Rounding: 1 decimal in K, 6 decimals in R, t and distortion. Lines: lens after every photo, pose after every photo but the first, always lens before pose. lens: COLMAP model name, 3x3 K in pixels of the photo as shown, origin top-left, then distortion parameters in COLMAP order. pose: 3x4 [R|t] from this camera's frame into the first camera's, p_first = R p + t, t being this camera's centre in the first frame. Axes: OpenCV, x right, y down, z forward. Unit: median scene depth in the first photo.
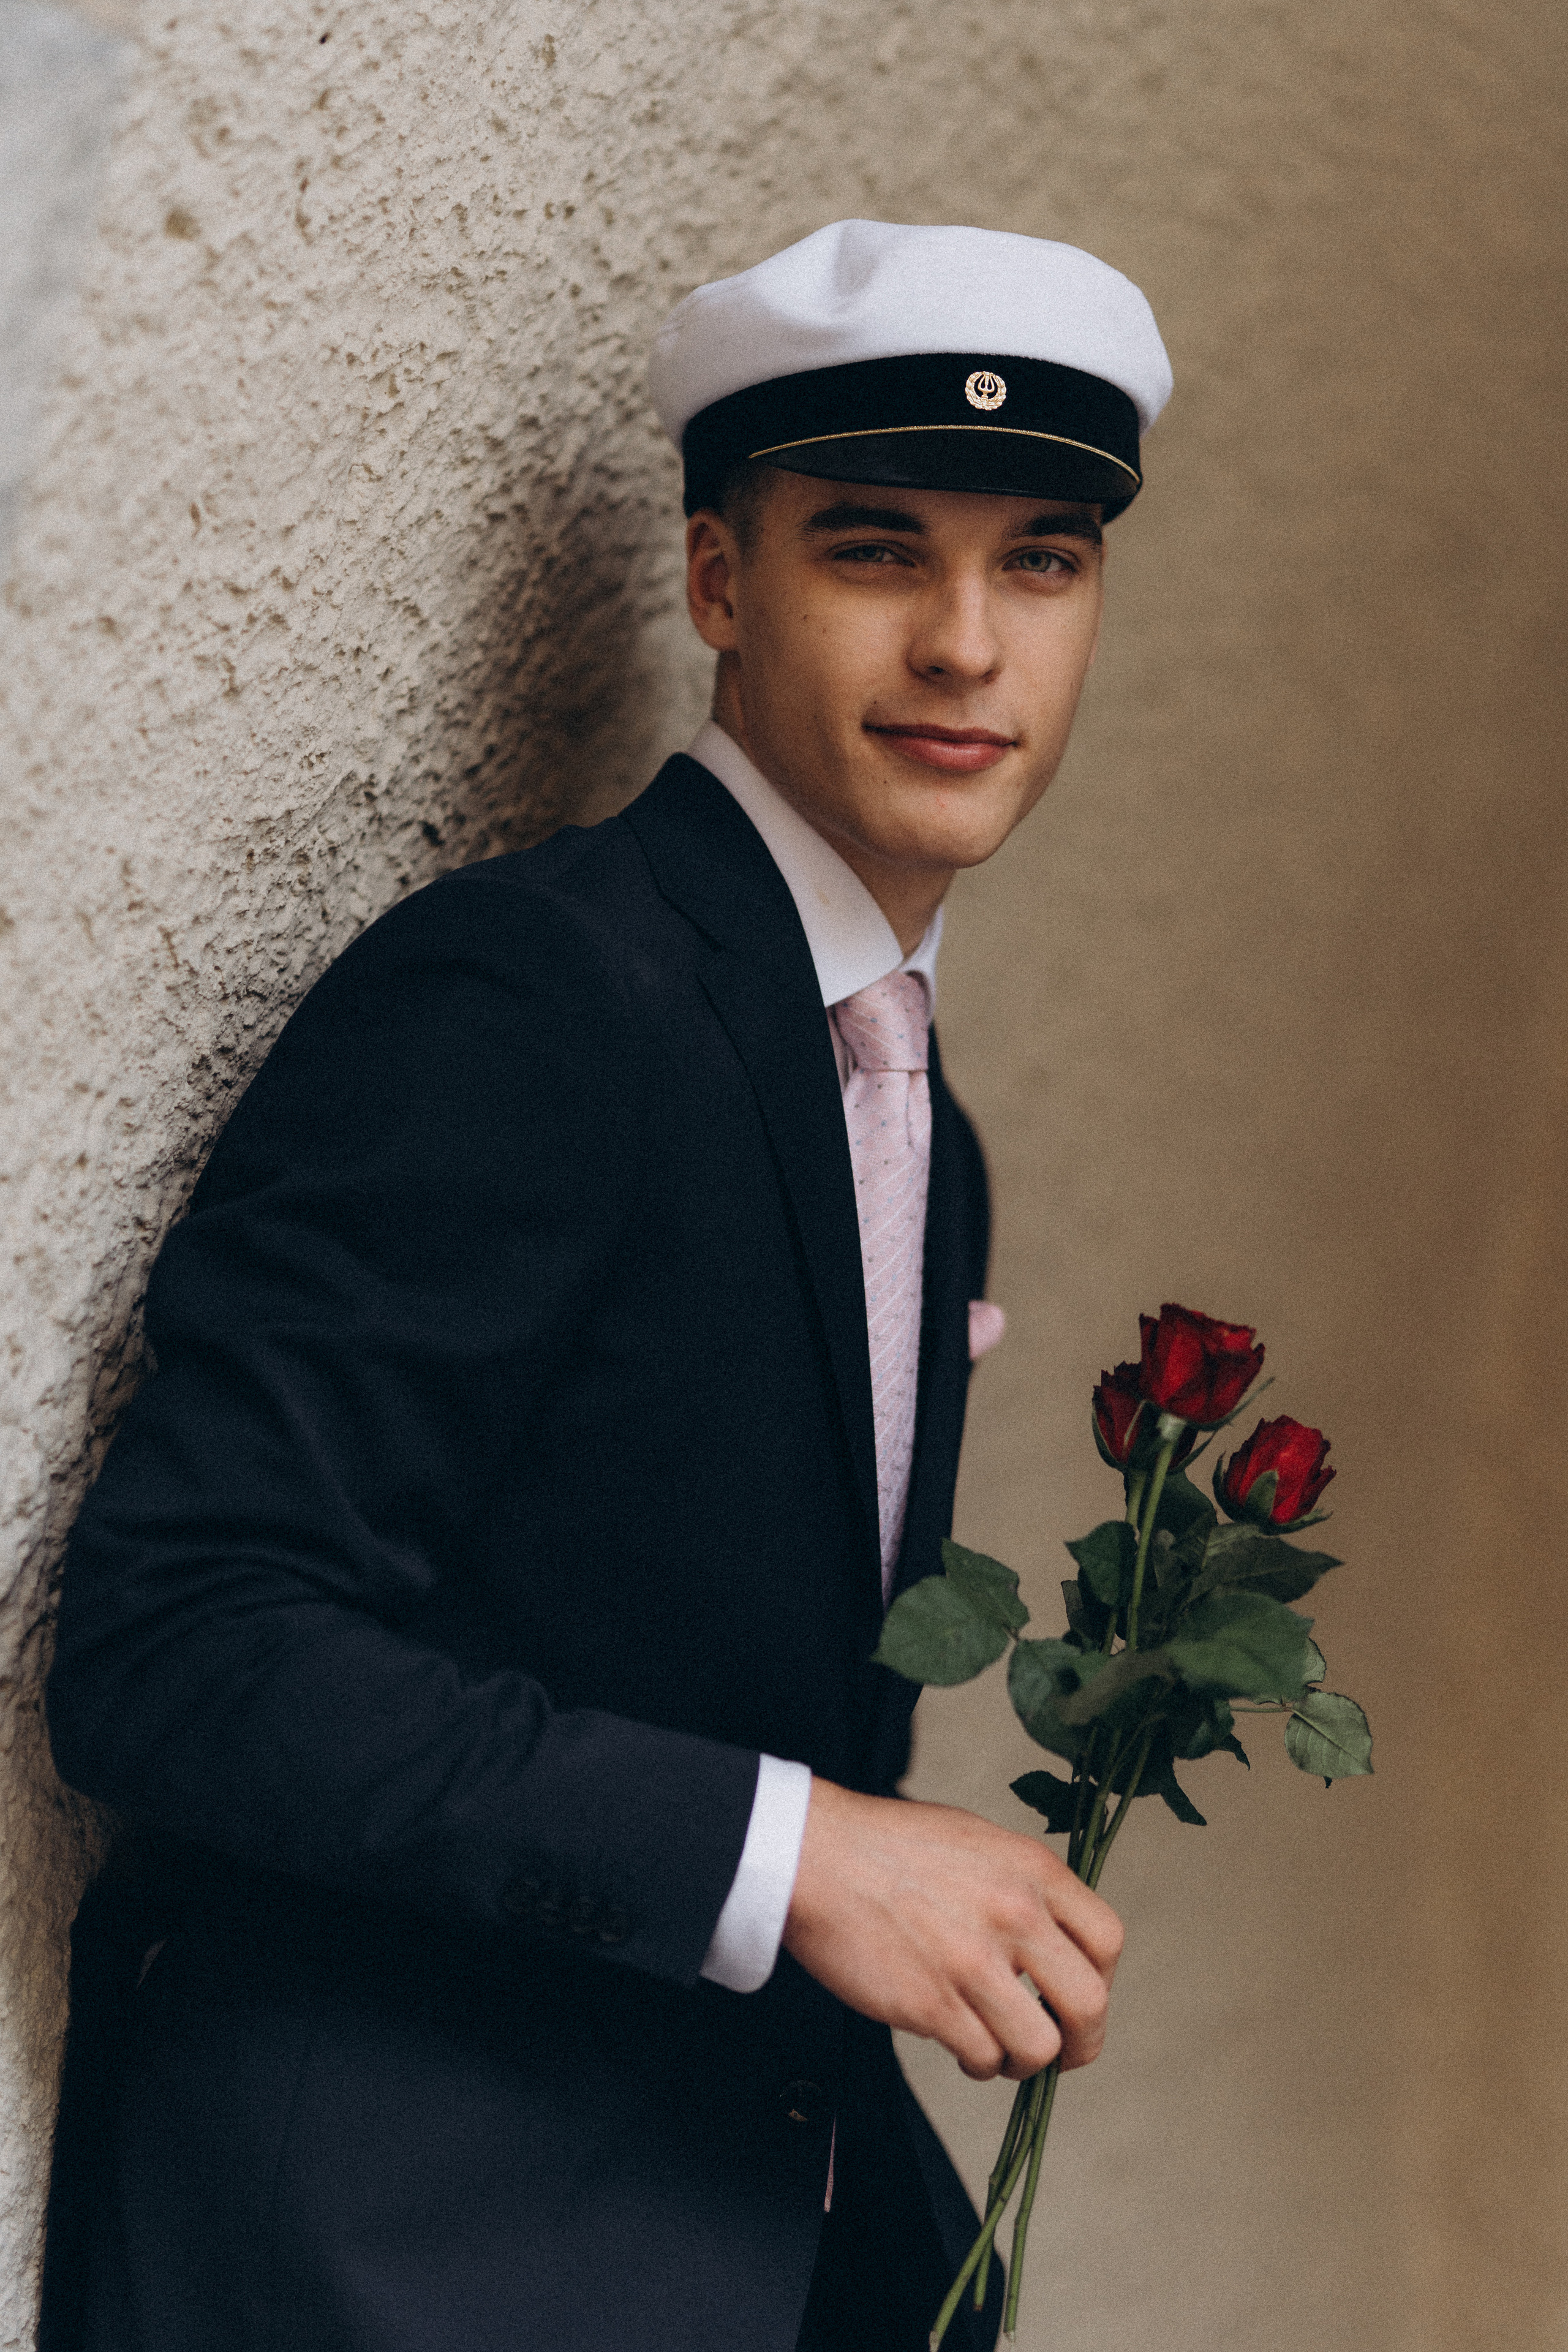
lens RADIAL K [[5488.1, 0, 791.1], [0, 5488.1, 1183.4], [0, 0, 1]] dist [0.851936, -9.223123]
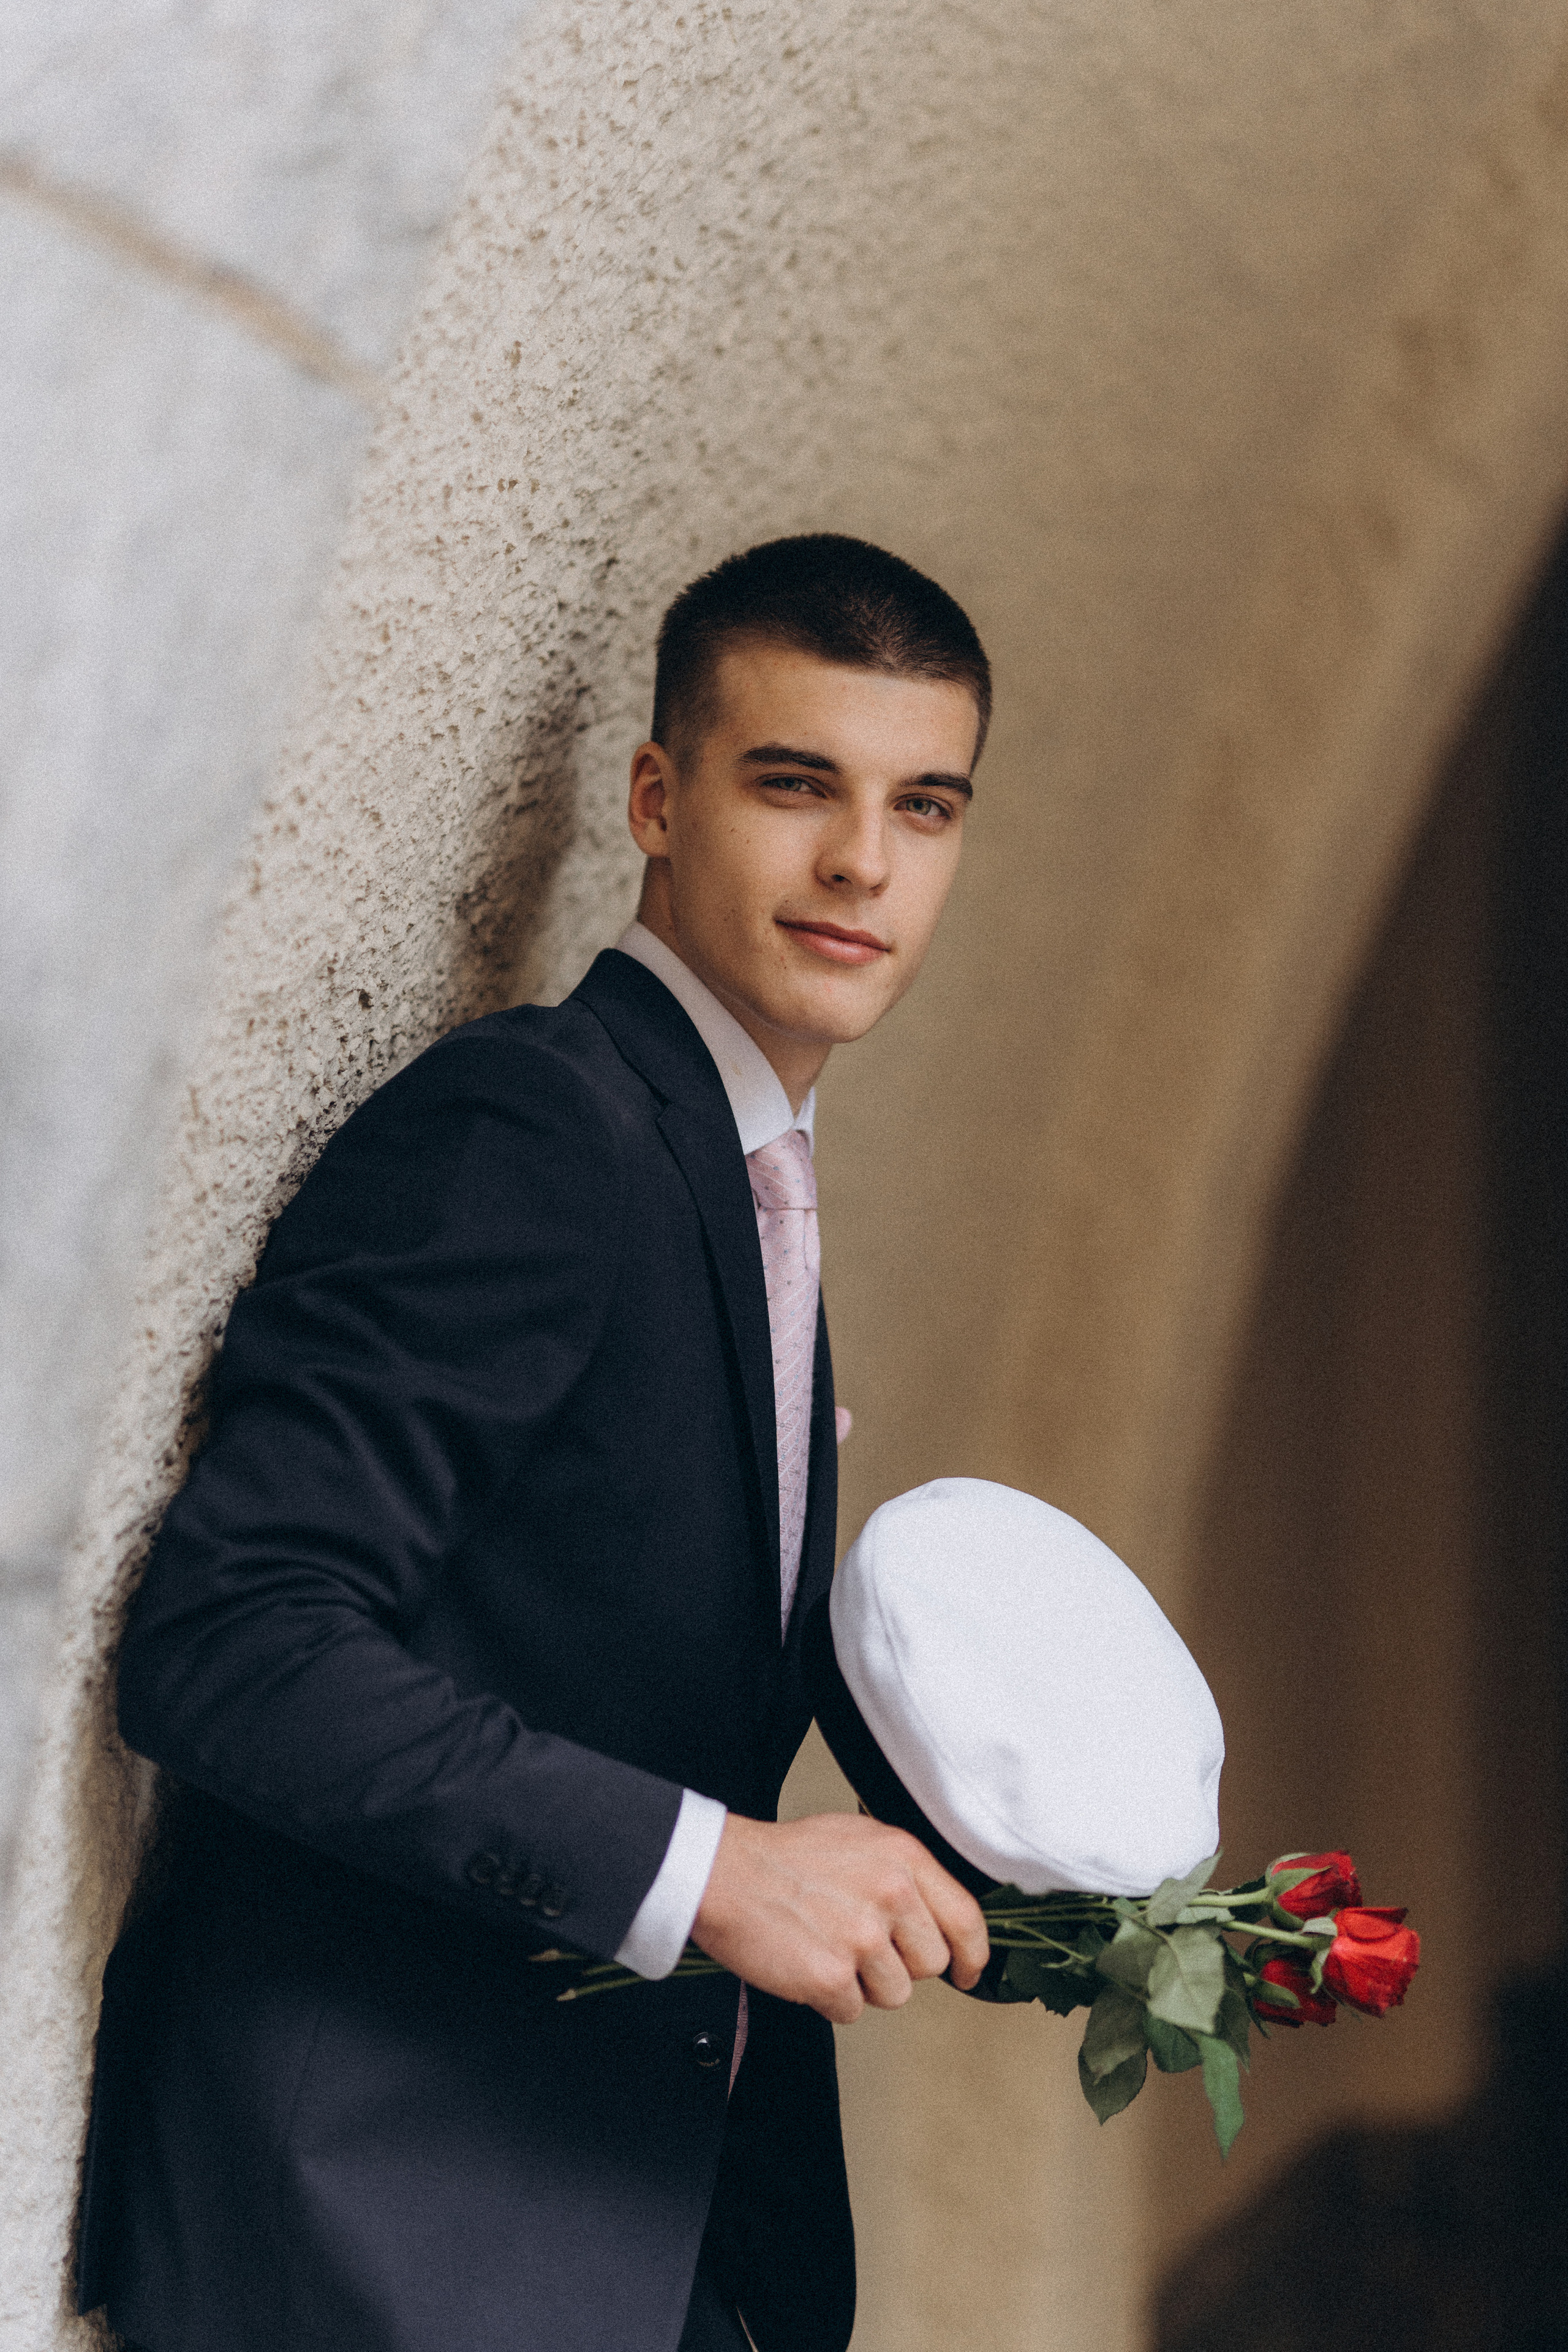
lens RADIAL K [[5488.1, 0, 791.1], [0, 5488.1, 1183.4], [0, 0, 1]] dist [0.851936, -9.223123]
pose [[0.988132, 0.036604, 0.149183, -0.156174], [-0.036729, 0.999323, -0.001921, -0.026723], [-0.149152, -0.003581, 0.988808, -0.178290]]
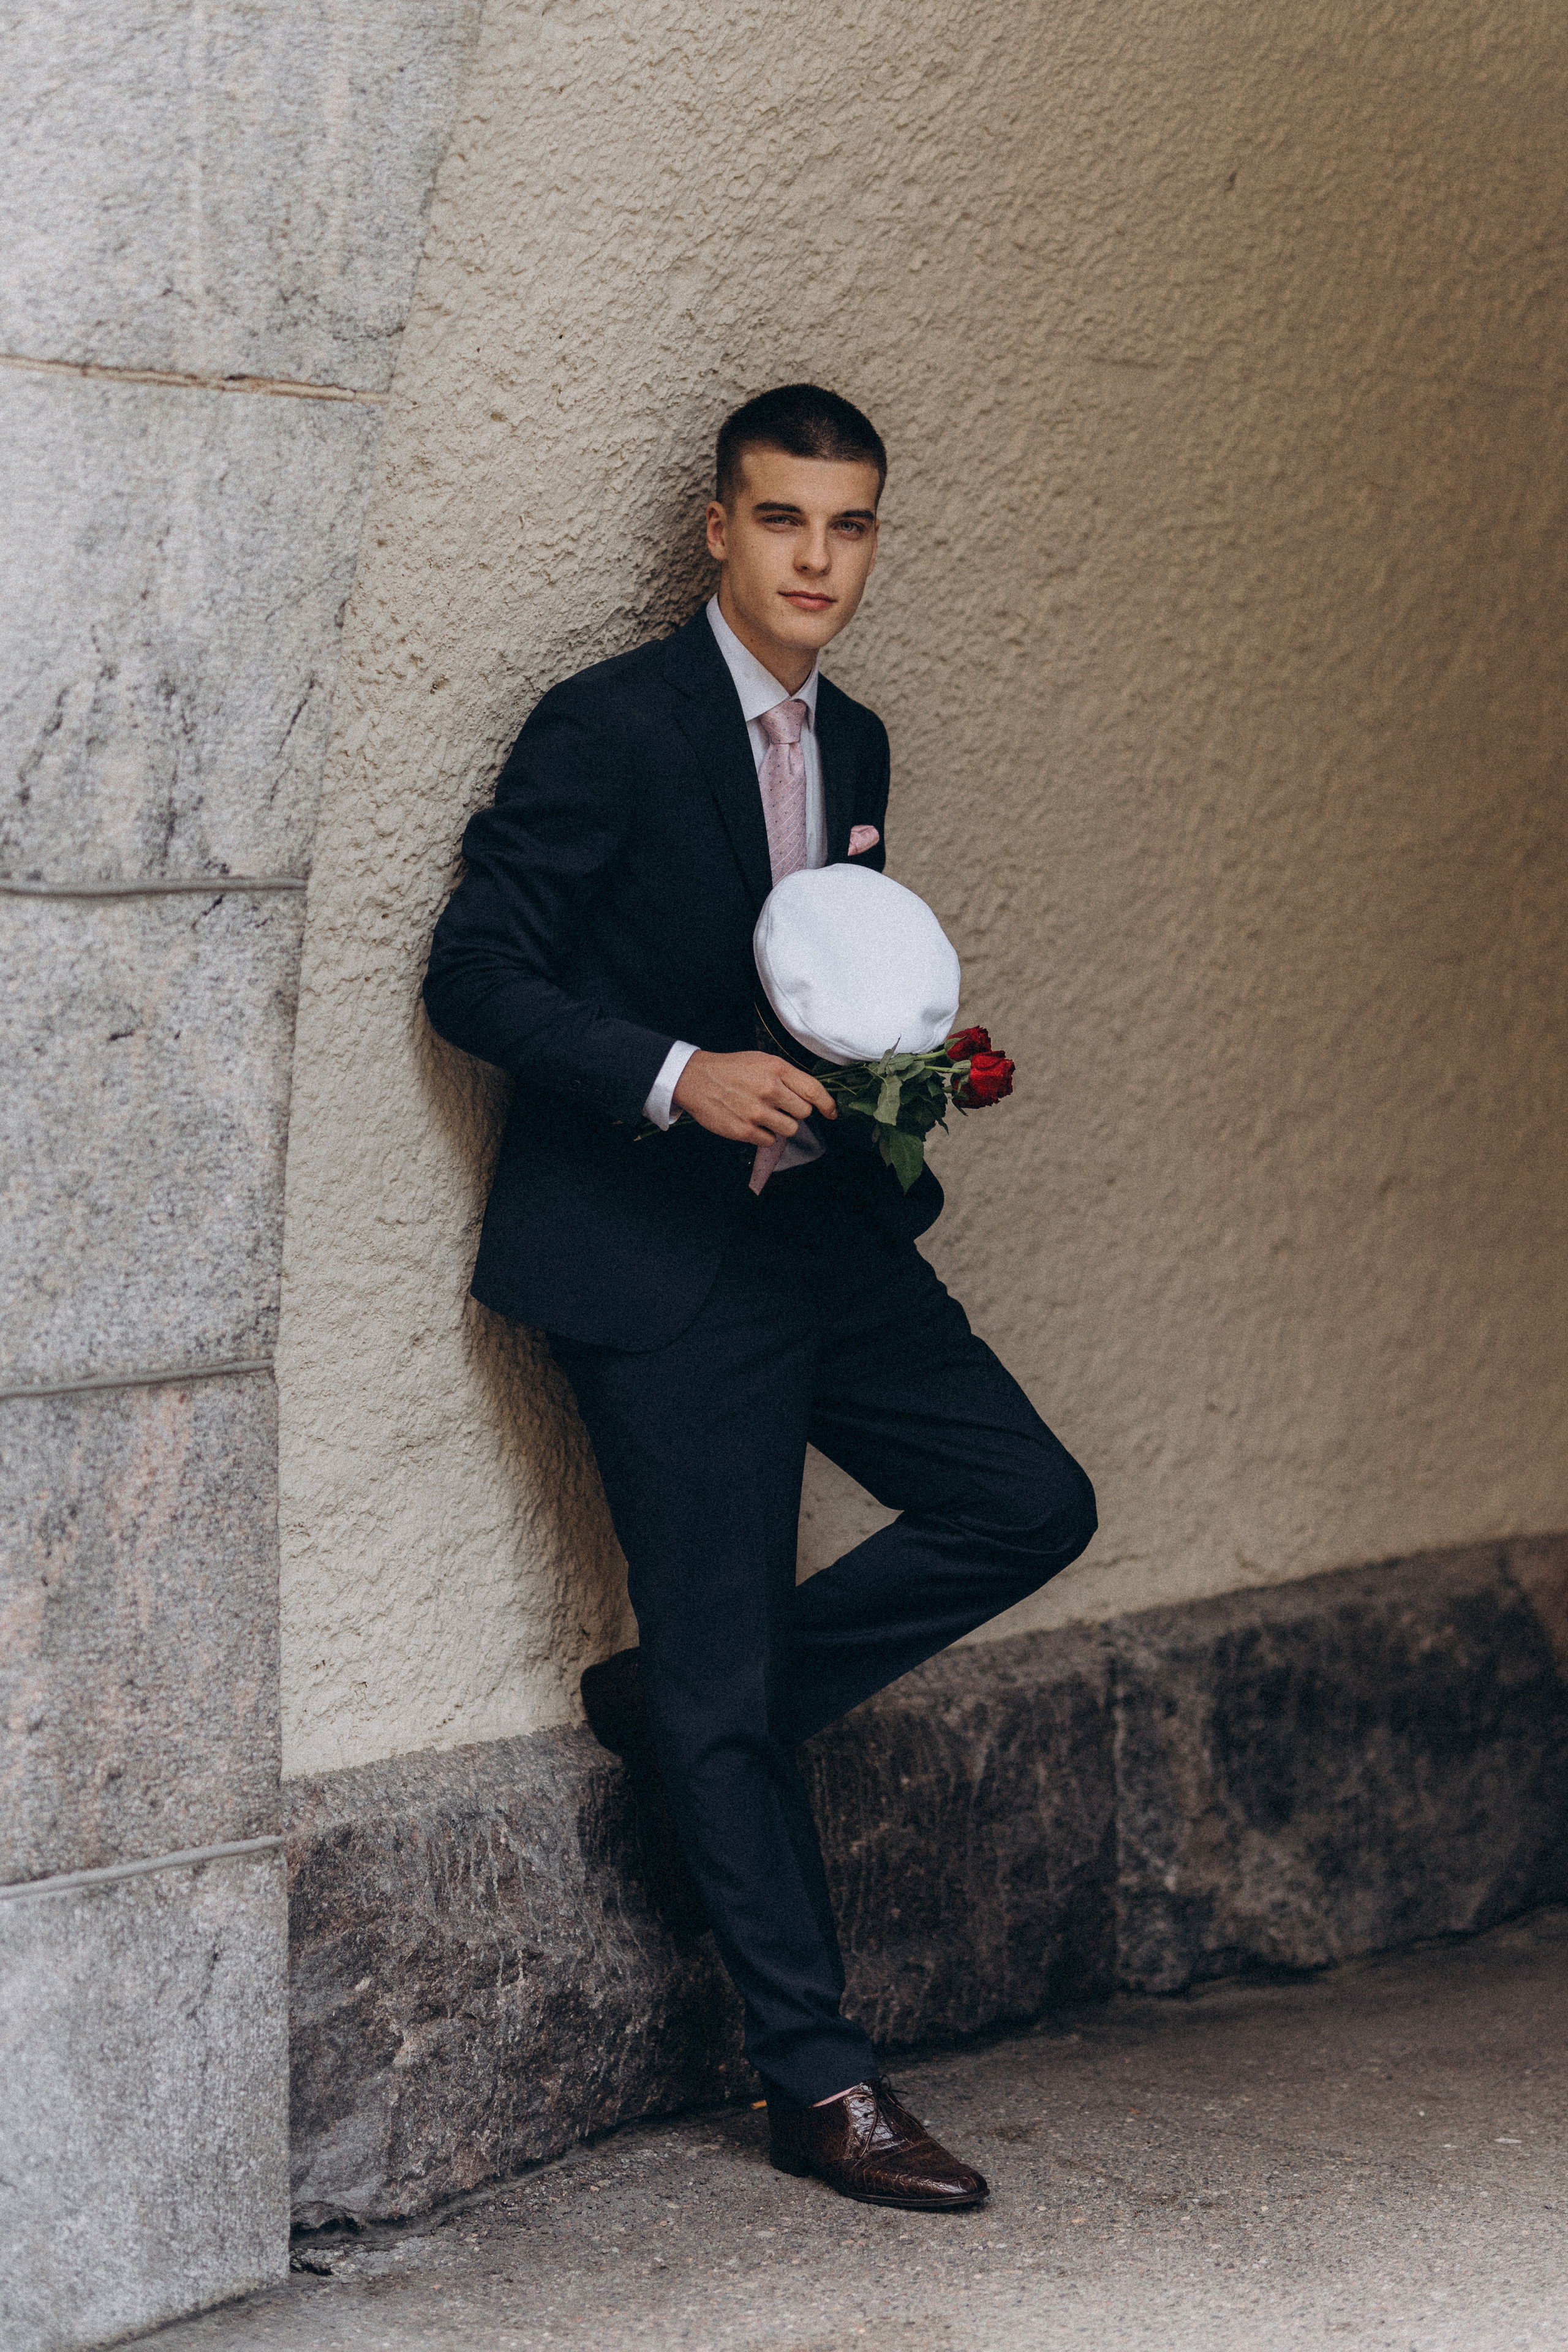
lens RADIAL K [[5488.1, 0, 791.1], [0, 5488.1, 1183.4], [0, 0, 1]] dist [0.851936, -9.223123]
pose [[0.946424, 0.023830, -0.322047, 0.813940], [0.009351, 0.994833, 0.101091, -0.067844], [0.322792, -0.098687, 0.941311, -1.371660]]
